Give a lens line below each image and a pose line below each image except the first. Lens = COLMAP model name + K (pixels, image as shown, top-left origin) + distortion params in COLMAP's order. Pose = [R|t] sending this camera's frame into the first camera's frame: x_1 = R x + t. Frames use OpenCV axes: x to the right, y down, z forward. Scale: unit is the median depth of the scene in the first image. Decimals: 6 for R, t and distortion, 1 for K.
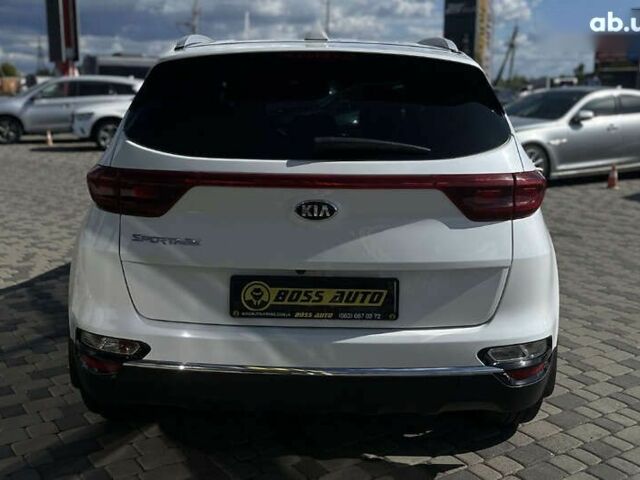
lens RADIAL K [[766.5, 0, 320.0], [0, 766.5, 240.0], [0, 0, 1]] dist [-0.000069, -0.006567]
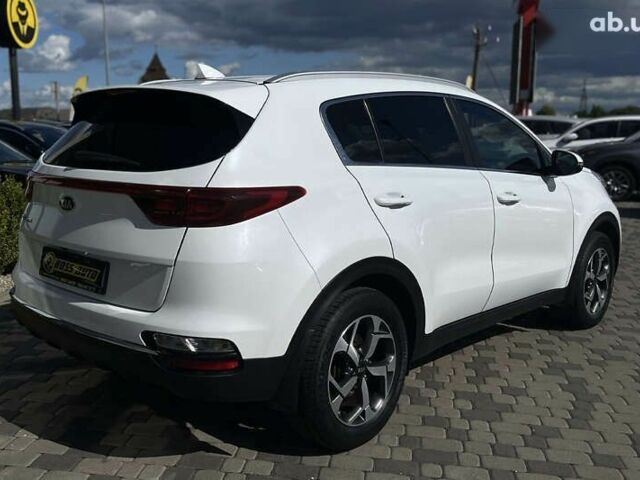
lens RADIAL K [[766.5, 0, 320.0], [0, 766.5, 240.0], [0, 0, 1]] dist [-0.000069, -0.006567]
pose [[0.703922, 0.102953, -0.702777, 1.212213], [-0.141336, 0.989956, 0.003456, -0.040393], [0.696073, 0.096895, 0.711402, 0.328146]]
